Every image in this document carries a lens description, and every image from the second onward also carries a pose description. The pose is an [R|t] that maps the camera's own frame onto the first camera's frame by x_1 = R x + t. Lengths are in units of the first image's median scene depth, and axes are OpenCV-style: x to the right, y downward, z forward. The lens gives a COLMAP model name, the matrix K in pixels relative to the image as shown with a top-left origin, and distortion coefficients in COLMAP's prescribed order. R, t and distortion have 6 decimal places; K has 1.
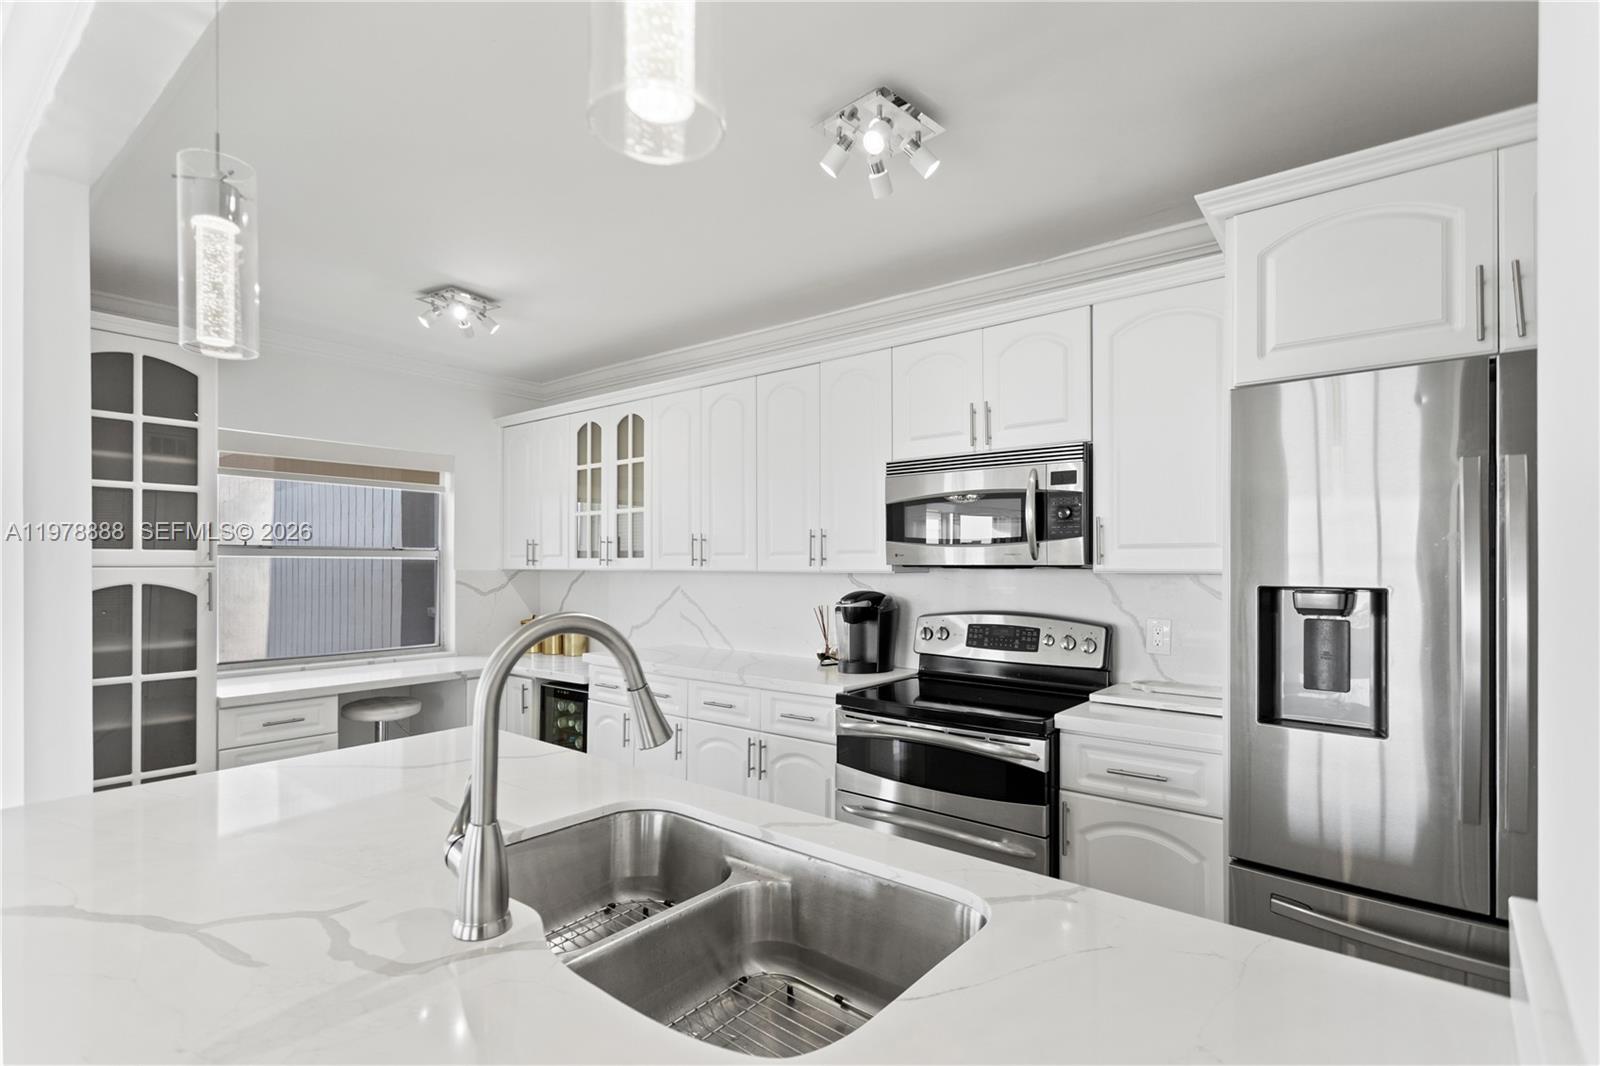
lens RADIAL K [[772.0, 0, 794.5], [0, 772.0, 561.8], [0, 0, 1]] dist [0.003051, -0.001028]
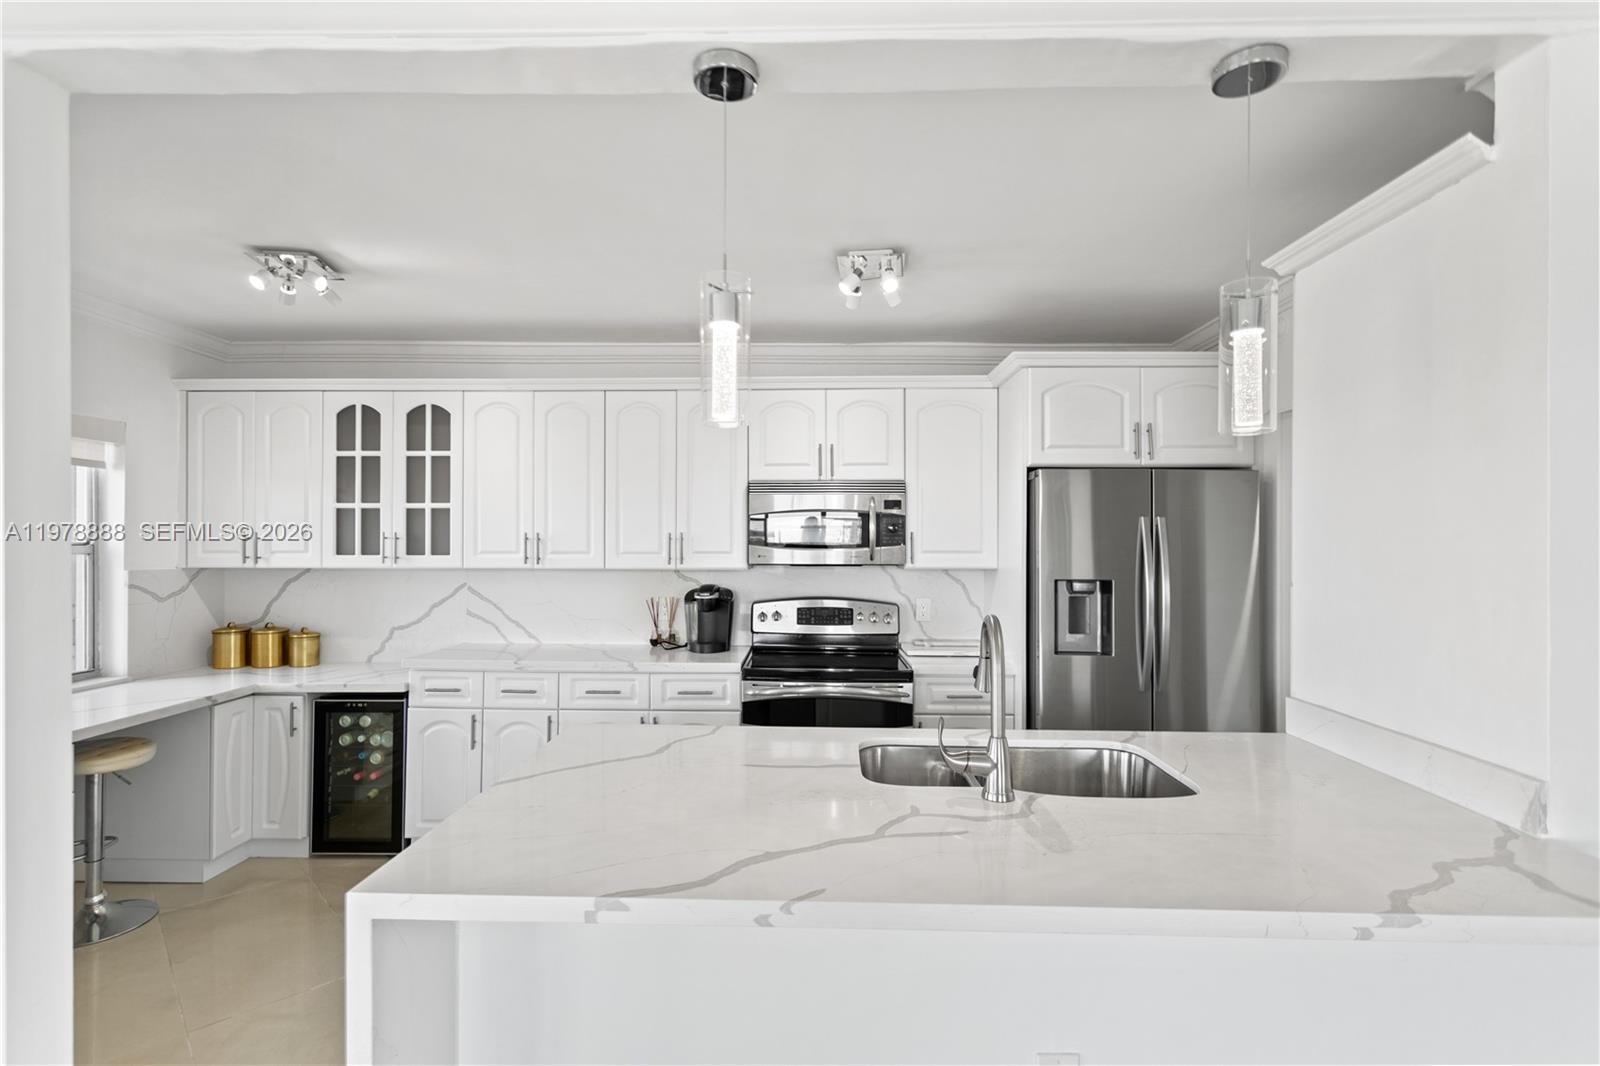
lens RADIAL K [[772.0, 0, 786.5], [0, 772.0, 541.0], [0, 0, 1]] dist [0.003051, -0.001028]
pose [[0.791263, 0.002639, 0.611470, -0.574450], [-0.004112, 0.999991, 0.001006, -0.032946], [-0.611462, -0.003310, 0.791267, -0.028043]]
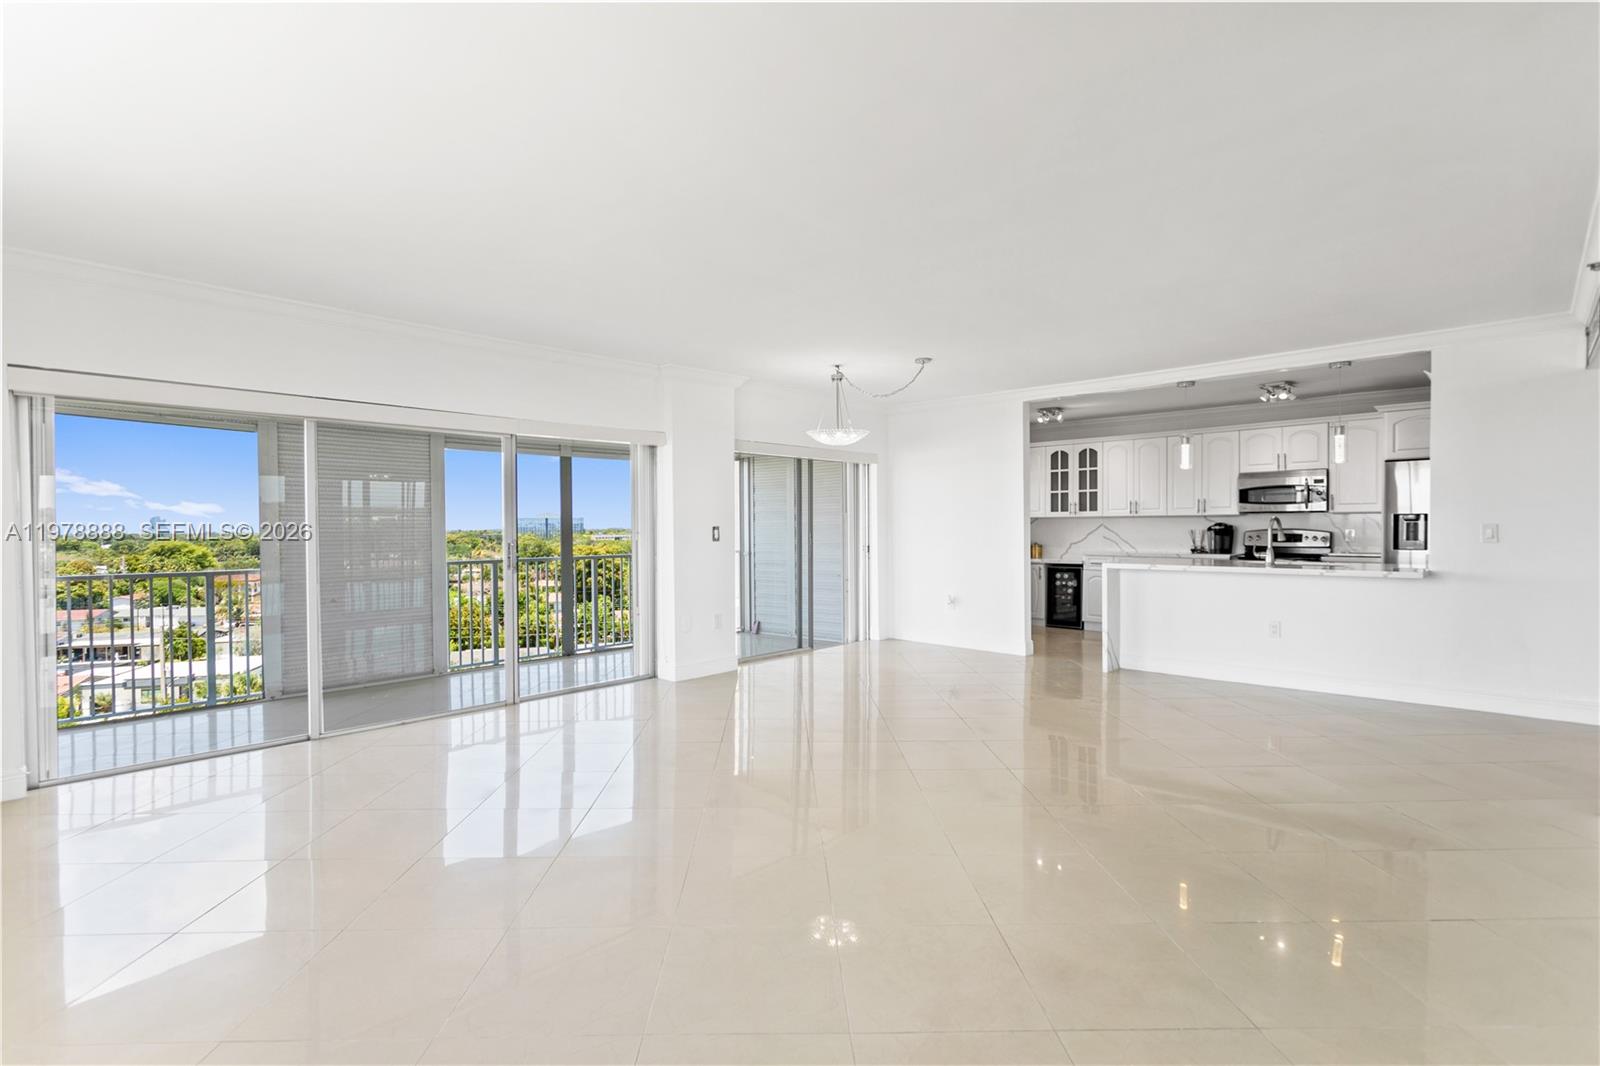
lens RADIAL K [[772.0, 0, 779.3], [0, 772.0, 538.4], [0, 0, 1]] dist [0.003051, -0.001028]
pose [[0.996461, -0.008368, -0.083642, -1.206807], [0.010106, 0.999741, 0.020382, 0.024565], [0.083450, -0.021156, 0.996287, -1.756050]]
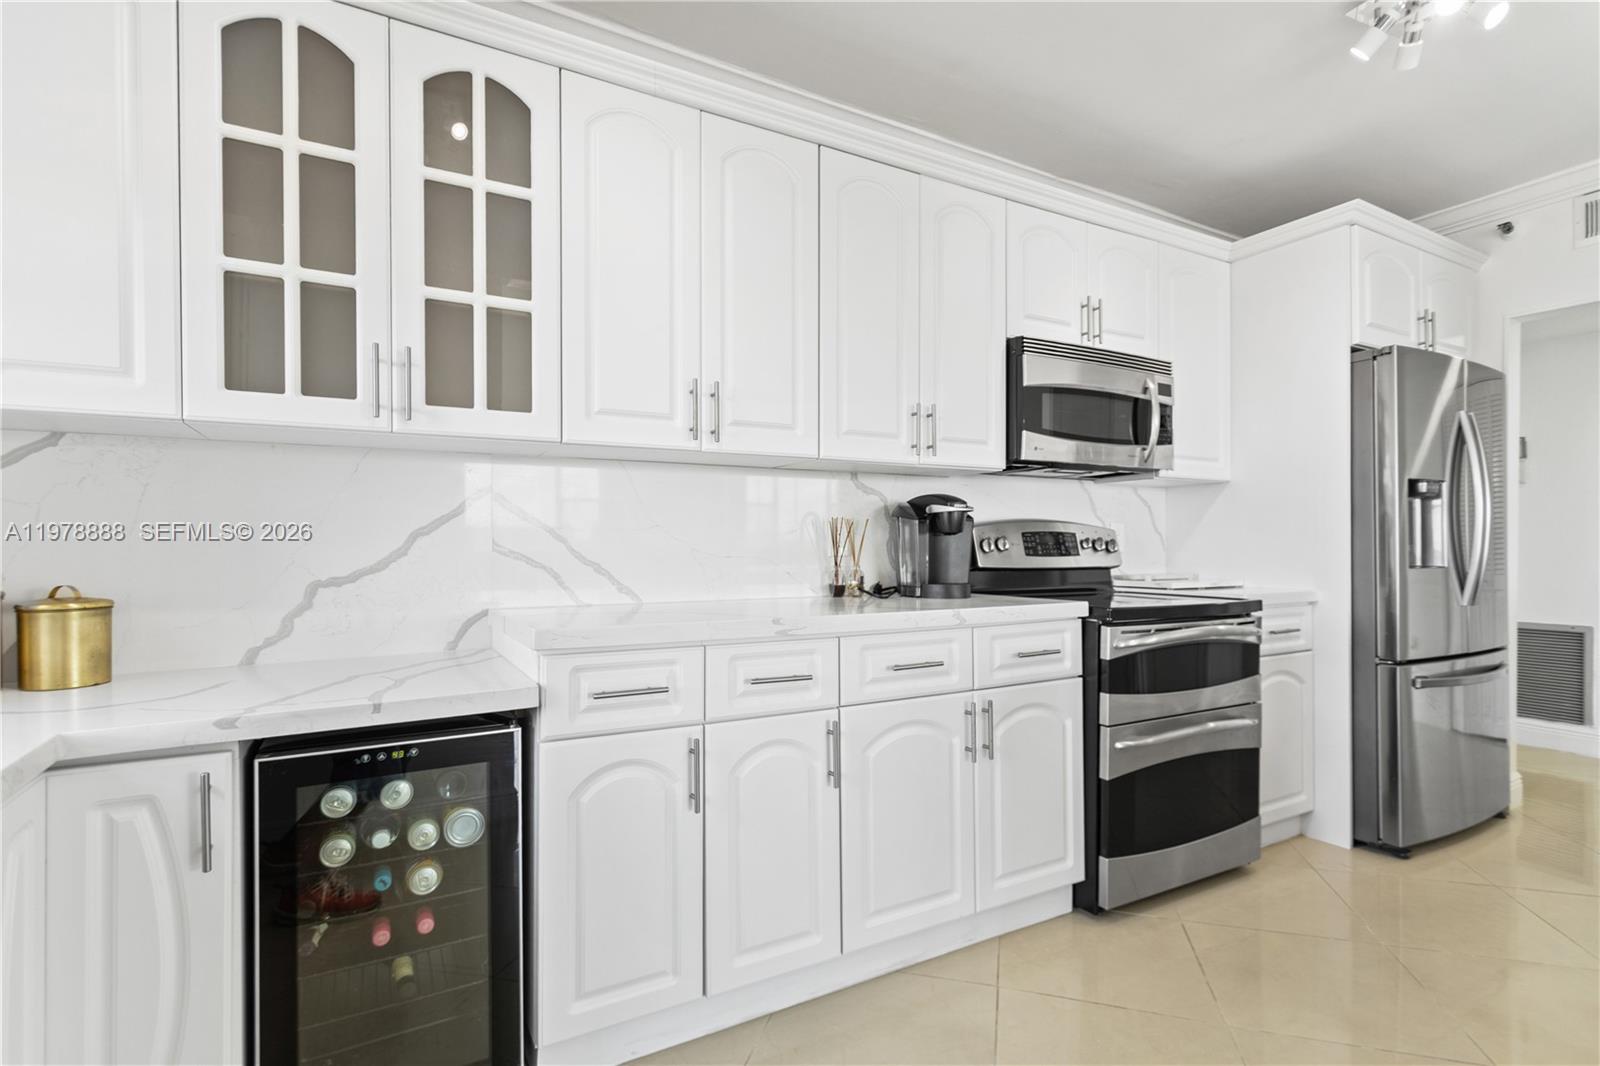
lens RADIAL K [[772.0, 0, 806.5], [0, 772.0, 545.9], [0, 0, 1]] dist [0.003051, -0.001028]
pose [[0.367562, -0.007791, 0.929966, -0.705355], [-0.001854, 0.999957, 0.009109, 0.085708], [-0.929997, -0.005072, 0.367532, 0.867408]]
